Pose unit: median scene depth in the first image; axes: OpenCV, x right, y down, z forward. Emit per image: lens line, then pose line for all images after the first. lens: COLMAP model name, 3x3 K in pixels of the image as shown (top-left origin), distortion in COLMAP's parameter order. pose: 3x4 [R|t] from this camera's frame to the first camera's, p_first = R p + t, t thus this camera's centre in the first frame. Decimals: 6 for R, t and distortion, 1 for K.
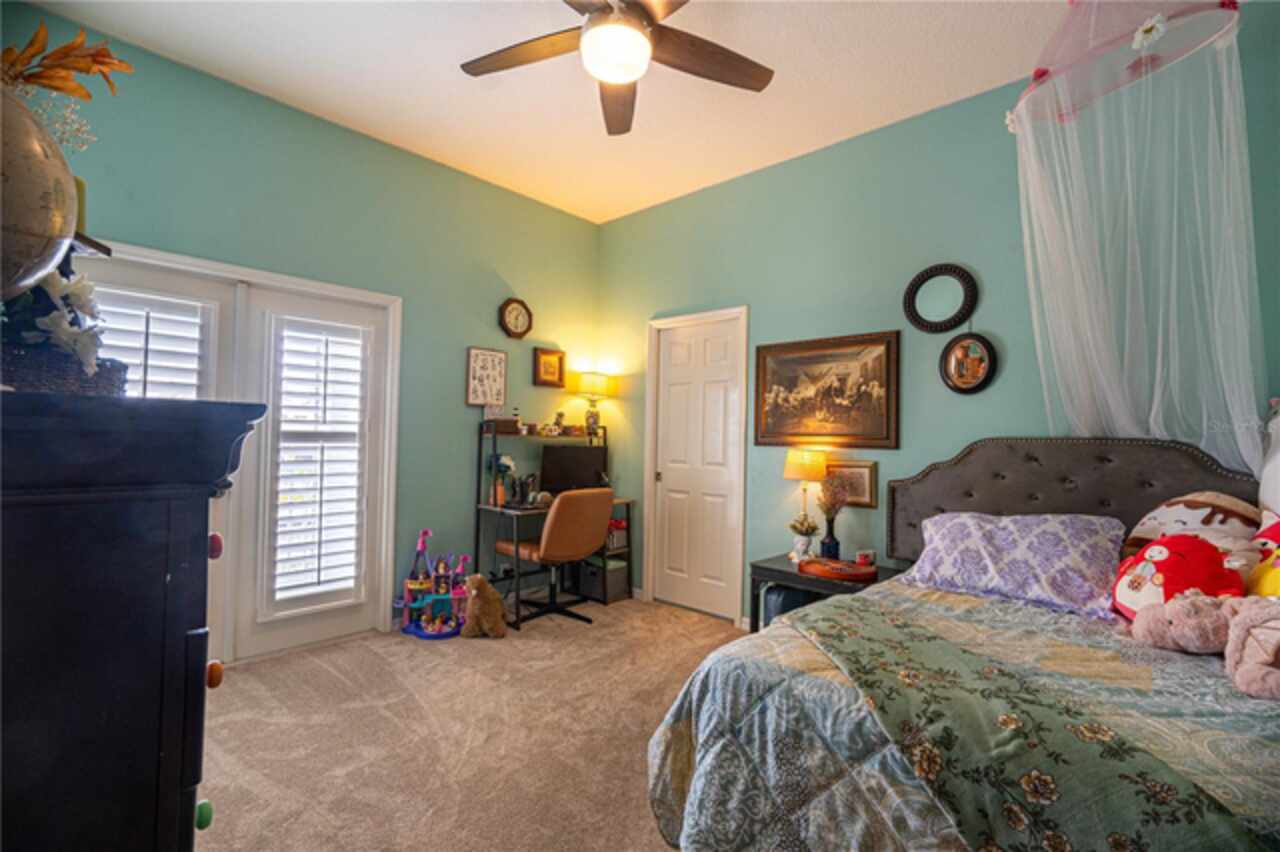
lens RADIAL K [[576.6, 0, 640.0], [0, 576.6, 426.0], [0, 0, 1]] dist [-0.001017, 0.000023]
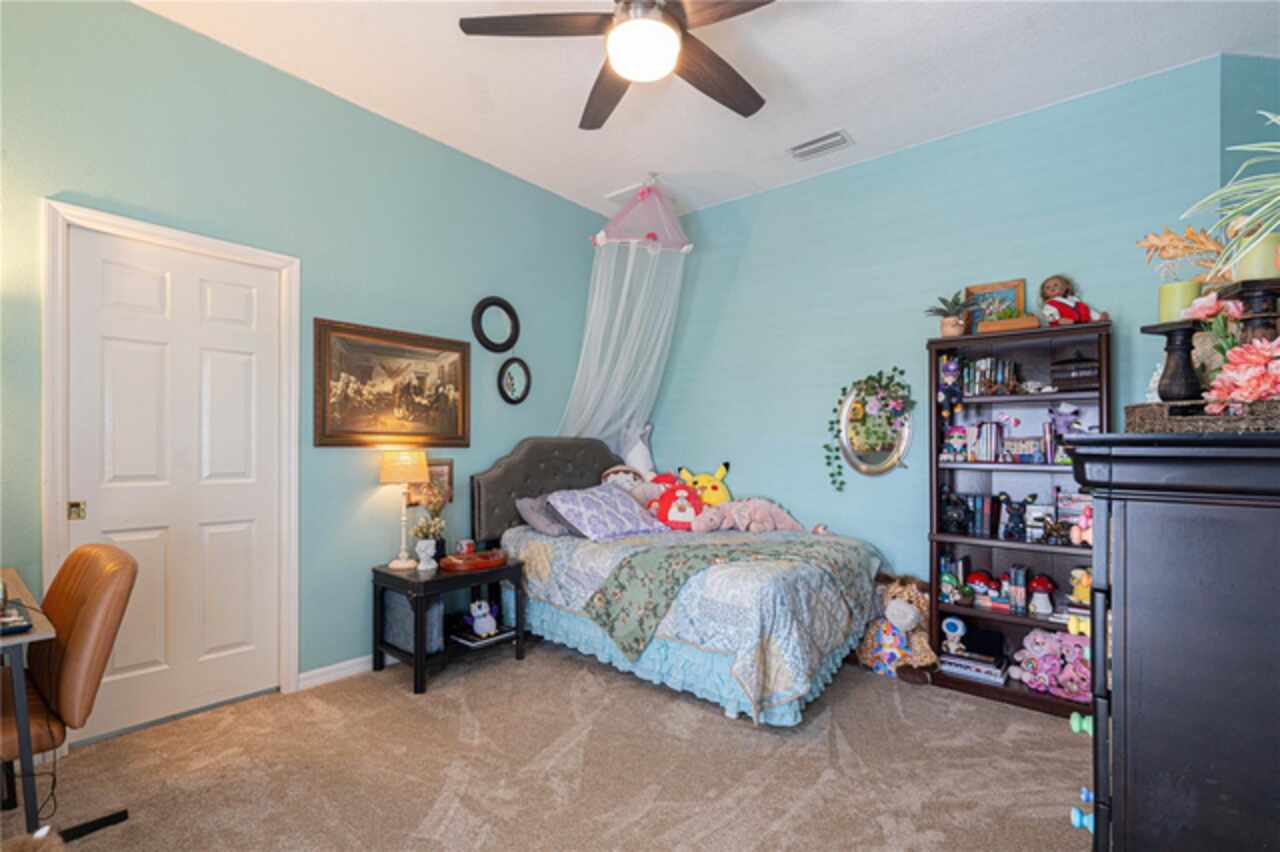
lens RADIAL K [[594.2, 0, 637.9], [0, 594.2, 451.6], [0, 0, 1]] dist [0.024432, 0.000081]
pose [[-0.032126, -0.022093, 0.999240, -0.677141], [-0.024459, 0.999474, 0.021312, 0.014078], [-0.999185, -0.023756, -0.032649, 0.647425]]
